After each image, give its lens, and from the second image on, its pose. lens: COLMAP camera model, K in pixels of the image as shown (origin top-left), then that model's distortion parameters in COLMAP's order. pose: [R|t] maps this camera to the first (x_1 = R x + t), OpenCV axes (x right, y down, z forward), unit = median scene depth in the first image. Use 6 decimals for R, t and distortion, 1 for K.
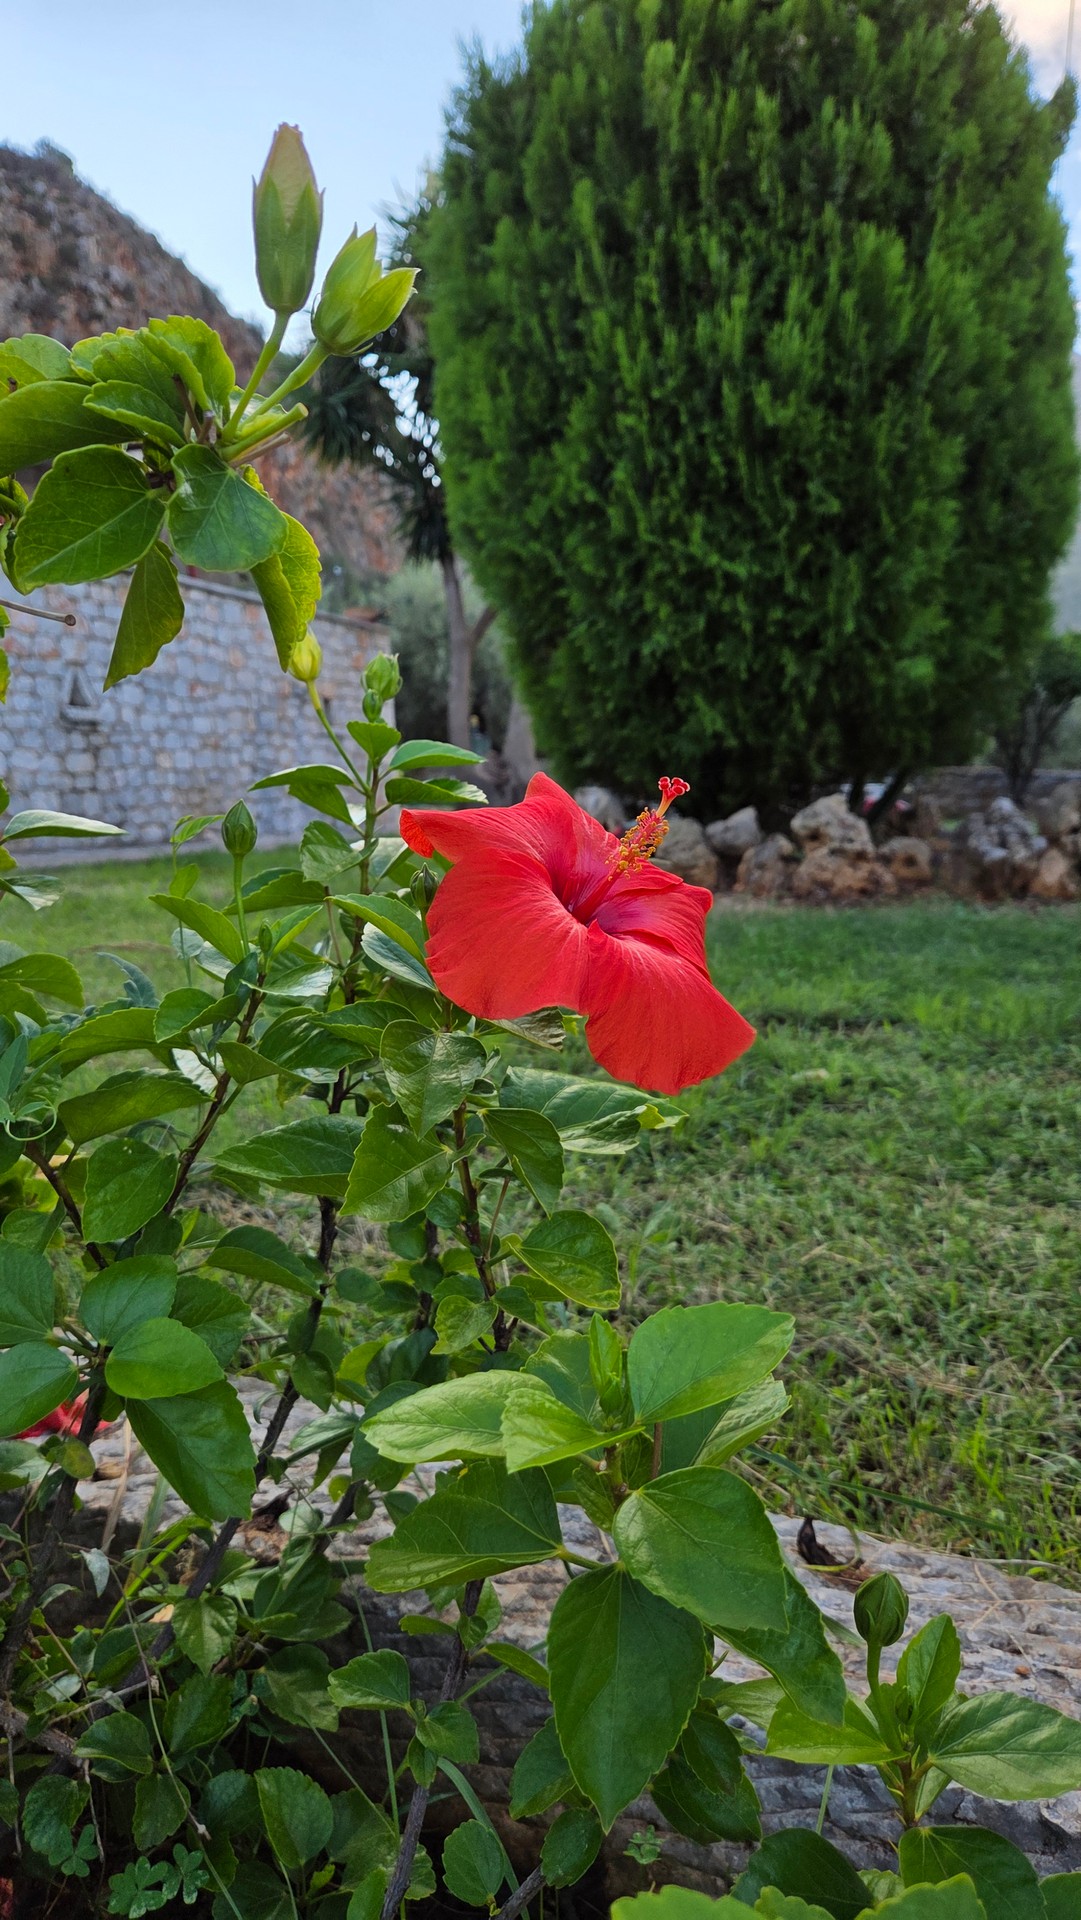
lens RADIAL K [[1277.5, 0, 539.4], [0, 1277.5, 954.7], [0, 0, 1]] dist [0.077254, -0.067234]
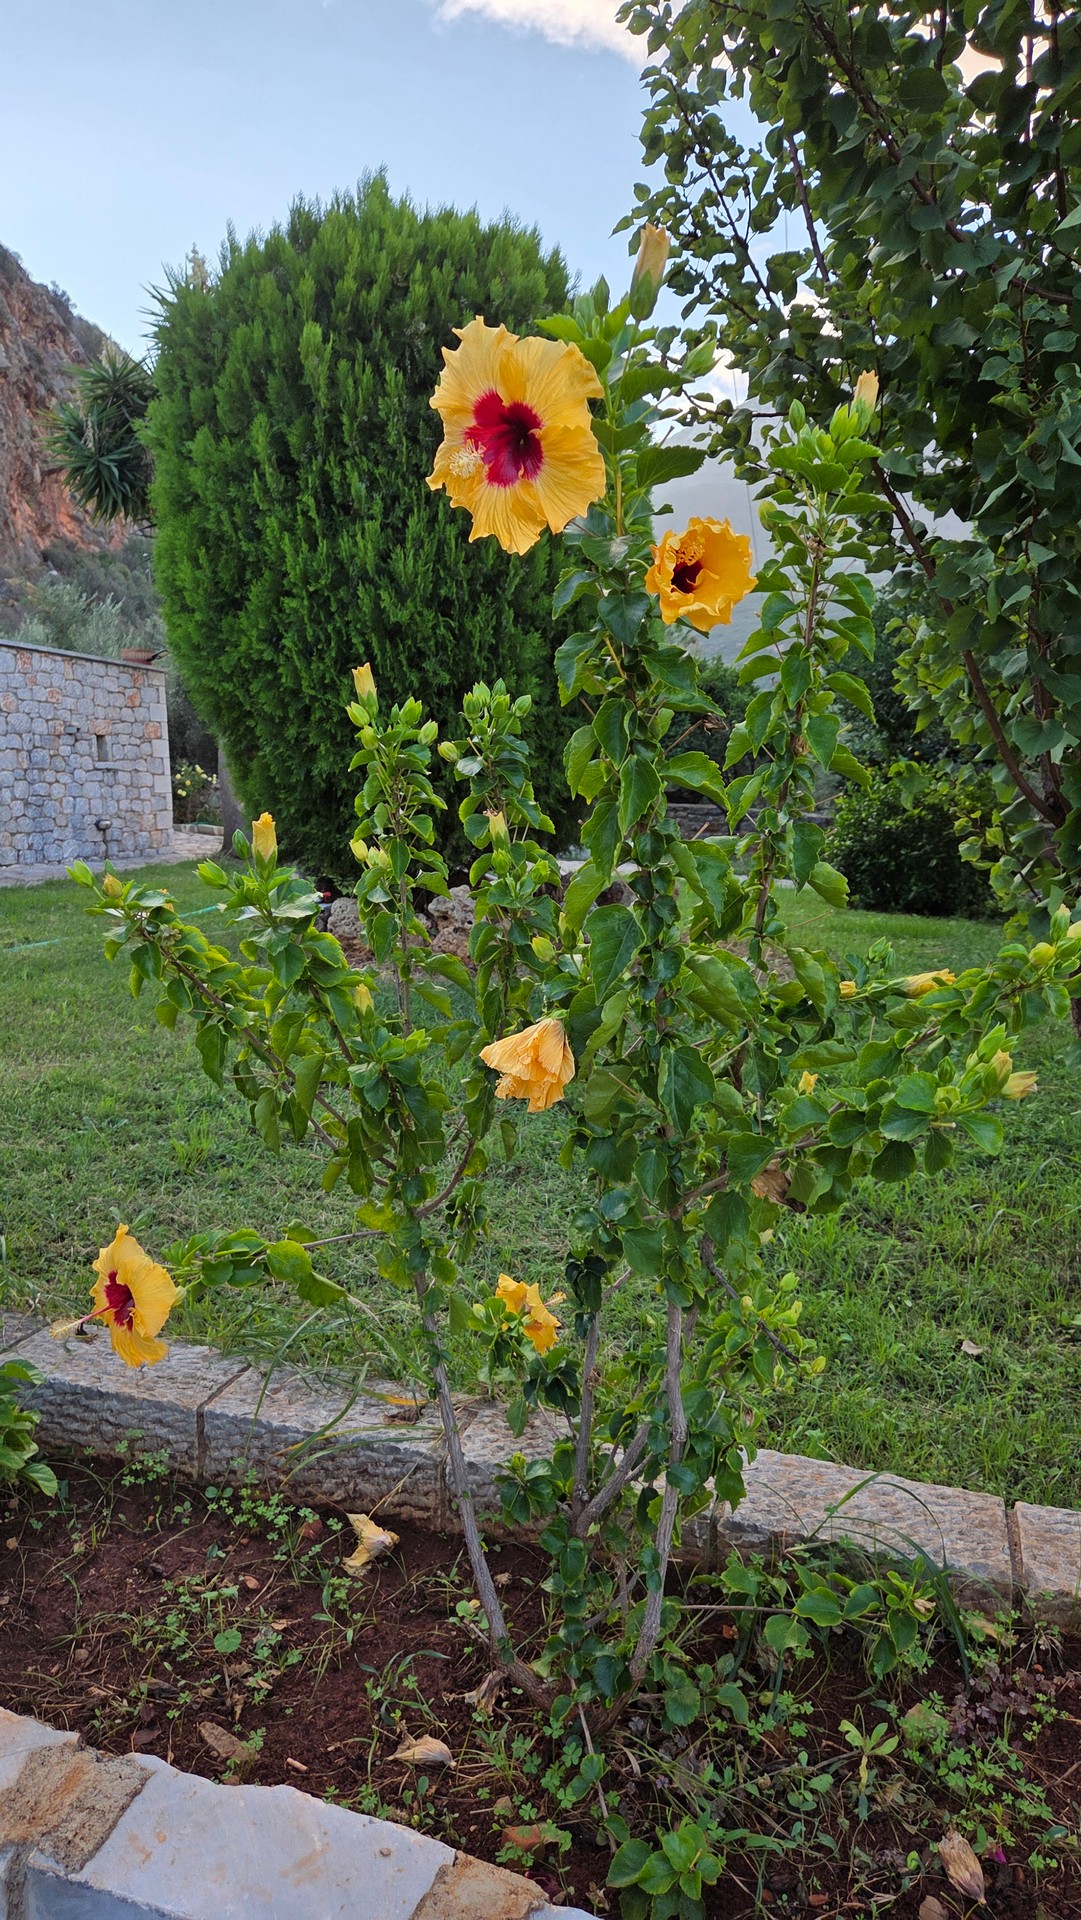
lens RADIAL K [[1277.5, 0, 544.6], [0, 1277.5, 968.4], [0, 0, 1]] dist [0.077254, -0.067234]
pose [[0.990353, 0.006408, 0.138422, 0.141518], [-0.009101, 0.999781, 0.018825, -0.068548], [-0.138272, -0.019903, 0.990194, -0.334954]]
